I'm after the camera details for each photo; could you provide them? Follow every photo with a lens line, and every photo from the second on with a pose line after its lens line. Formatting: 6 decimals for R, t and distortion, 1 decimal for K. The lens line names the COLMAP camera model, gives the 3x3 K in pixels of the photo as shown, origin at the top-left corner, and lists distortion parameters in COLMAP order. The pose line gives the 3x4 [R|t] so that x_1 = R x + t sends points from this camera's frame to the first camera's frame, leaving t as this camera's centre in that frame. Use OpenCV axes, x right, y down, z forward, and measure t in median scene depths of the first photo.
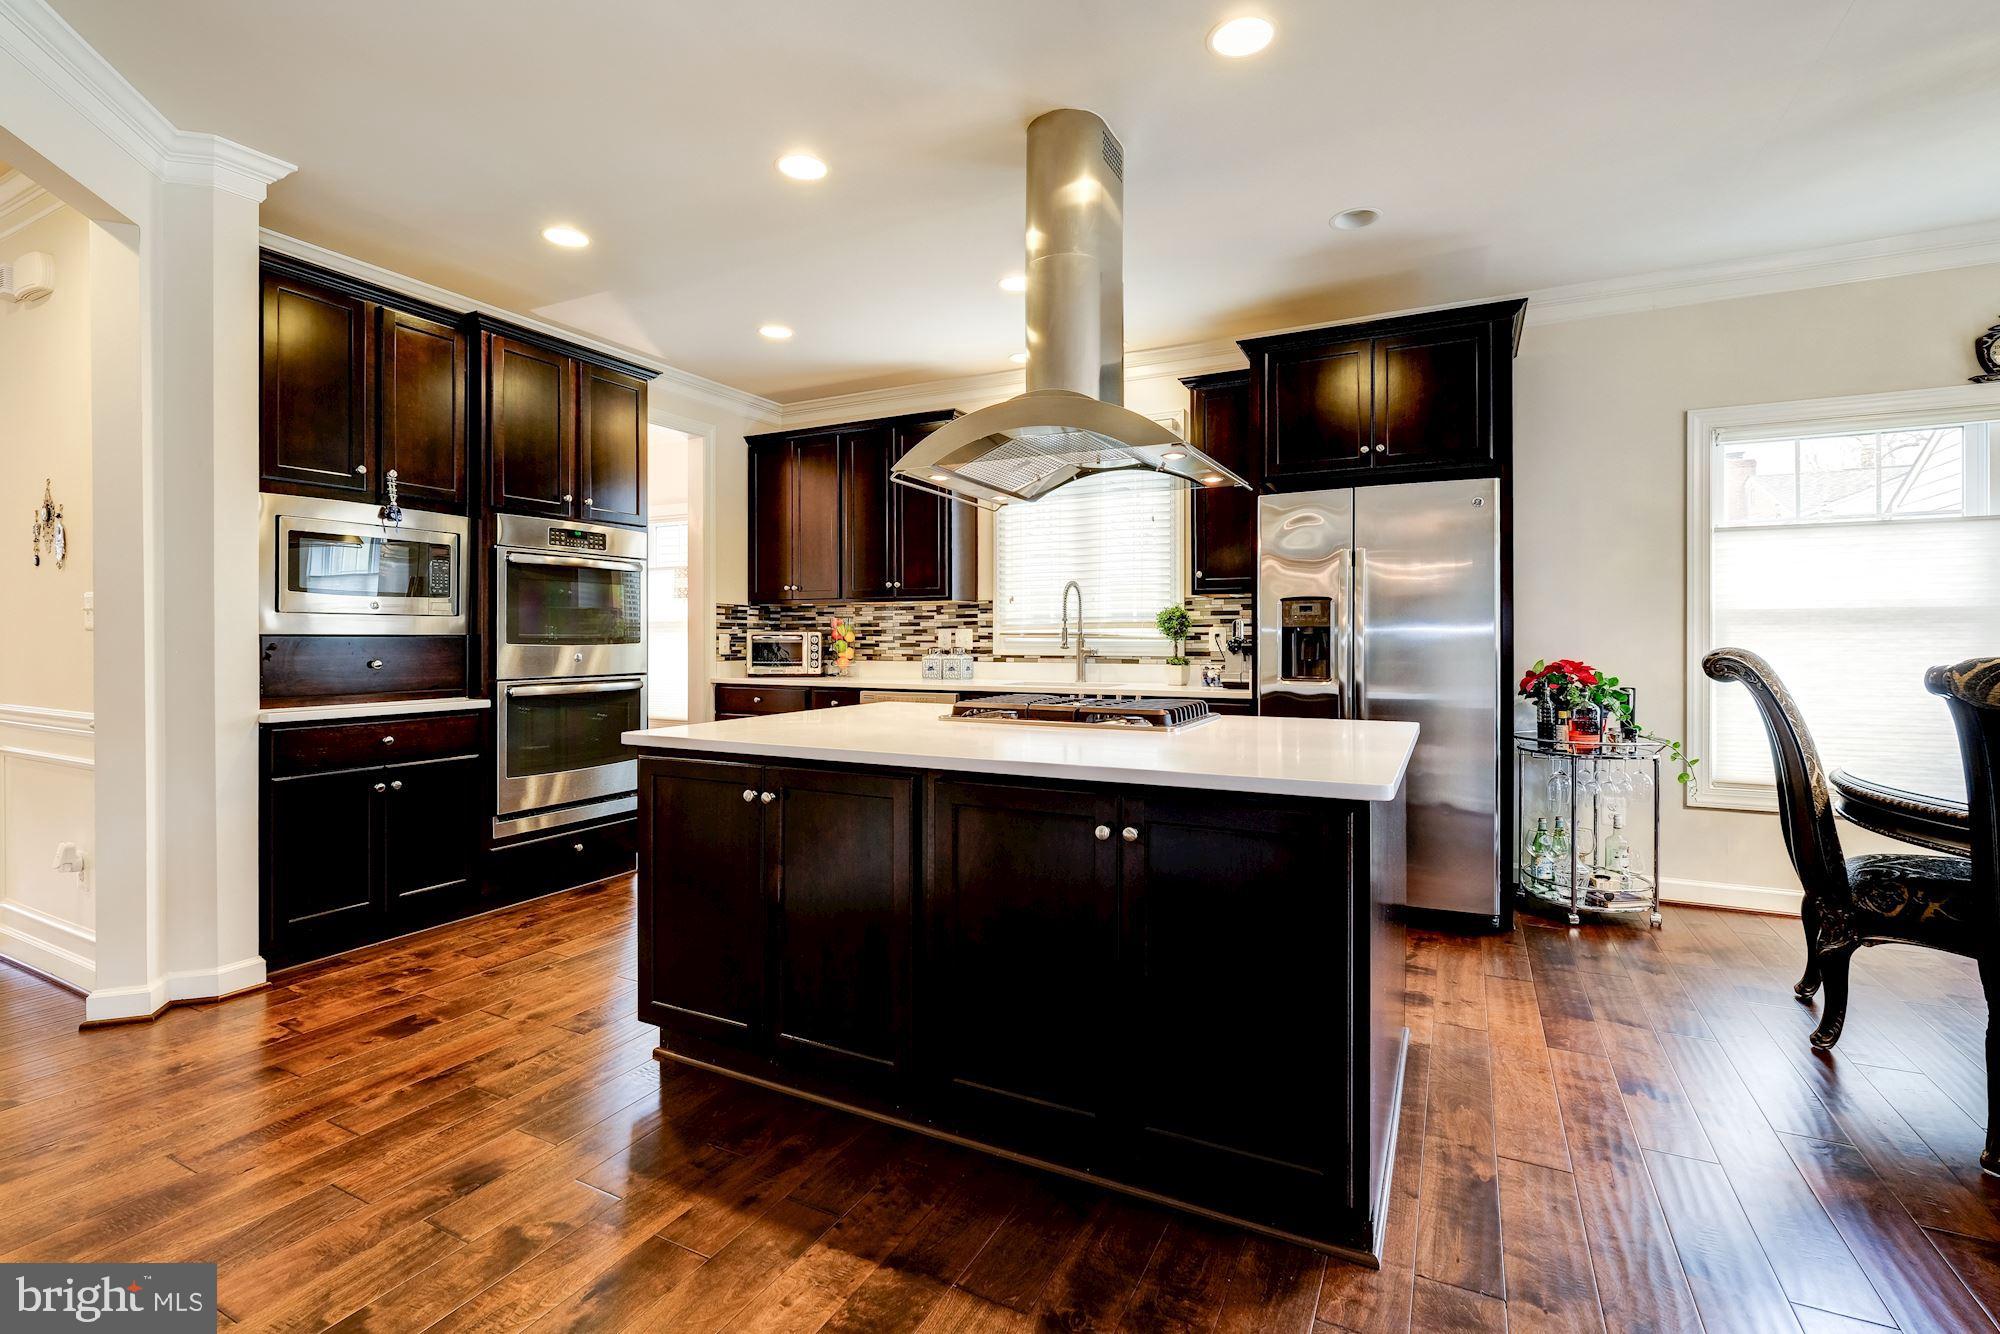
lens RADIAL K [[898.6, 0, 979.8], [0, 898.6, 636.8], [0, 0, 1]] dist [-0.008889, 0.003127]
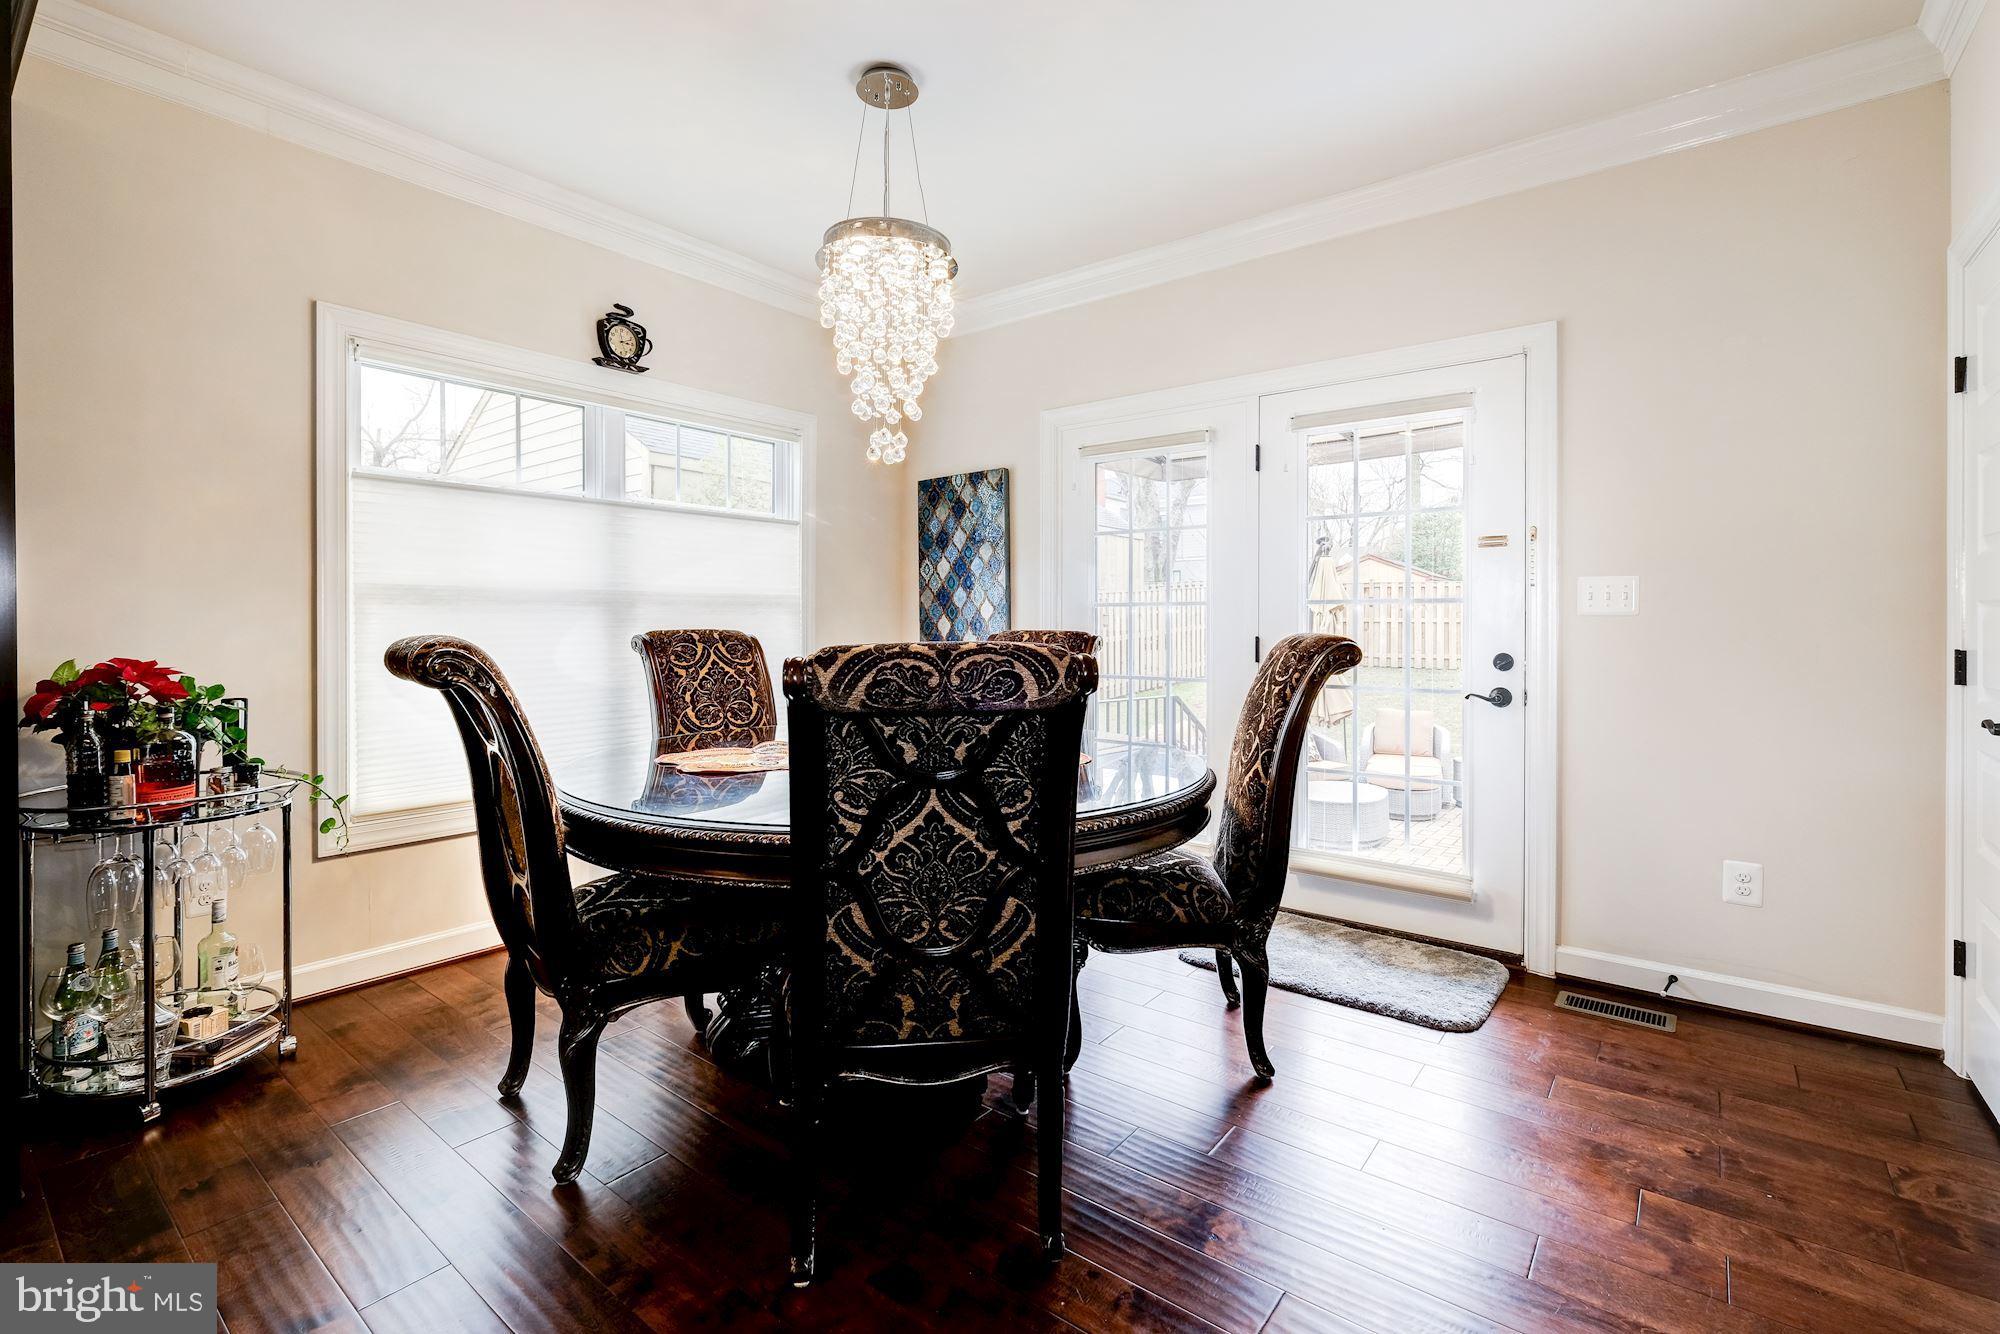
lens RADIAL K [[898.6, 0, 989.6], [0, 898.6, 629.4], [0, 0, 1]] dist [-0.008889, 0.003127]
pose [[0.181841, -0.007139, 0.983302, 0.188619], [-0.001103, 0.999972, 0.007464, 0.002027], [-0.983327, -0.002442, 0.181828, 0.345051]]
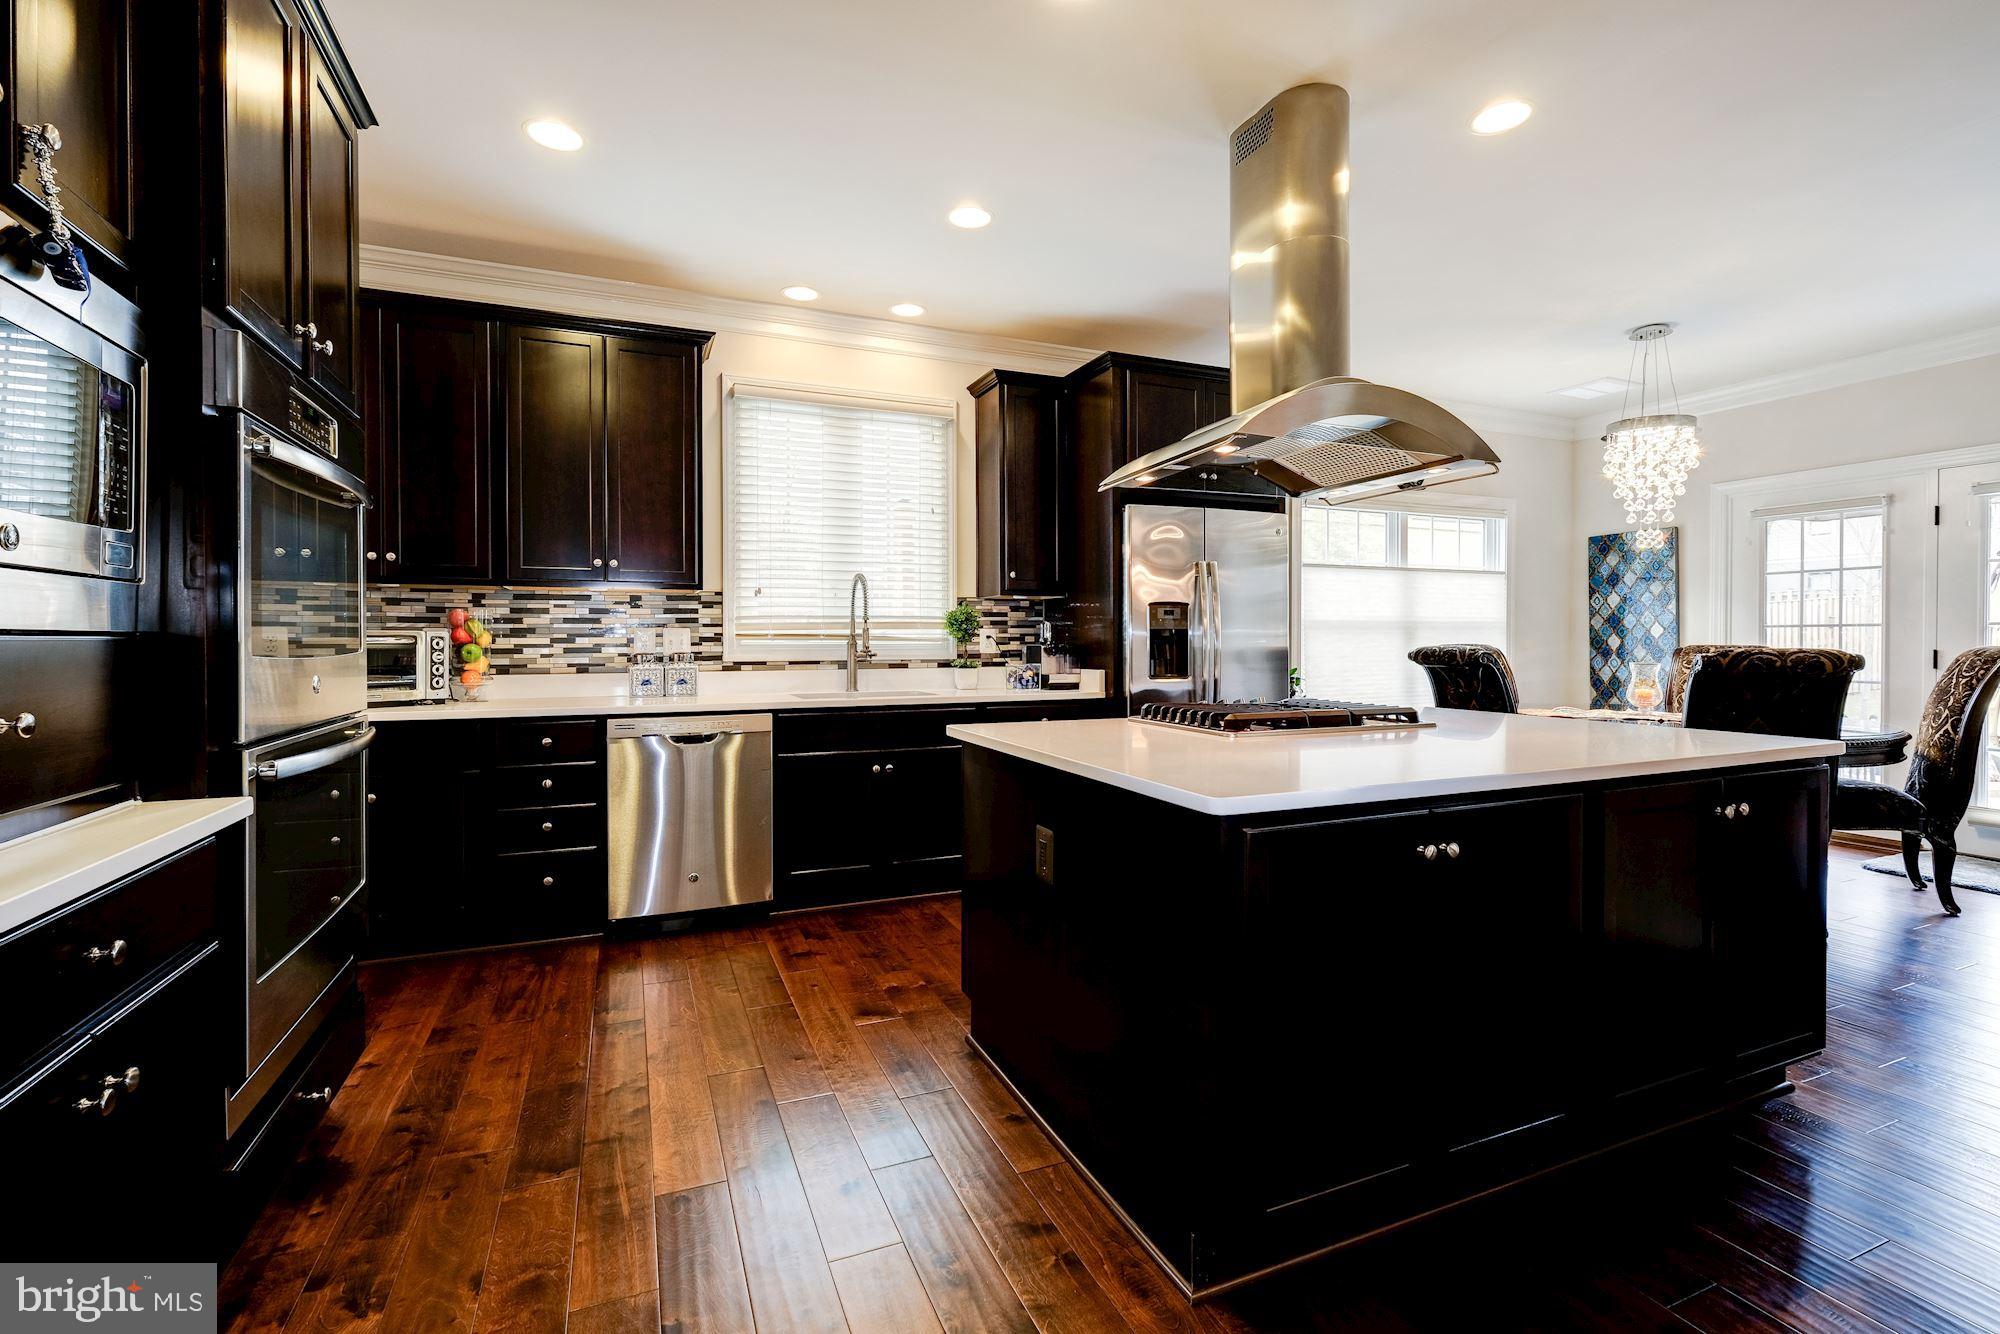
lens RADIAL K [[898.6, 0, 979.3], [0, 898.6, 649.6], [0, 0, 1]] dist [-0.008889, 0.003127]
pose [[0.633027, -0.009602, 0.774070, -0.631667], [0.000064, 0.999924, 0.012350, -0.000153], [-0.774129, -0.007768, 0.632980, 0.482293]]
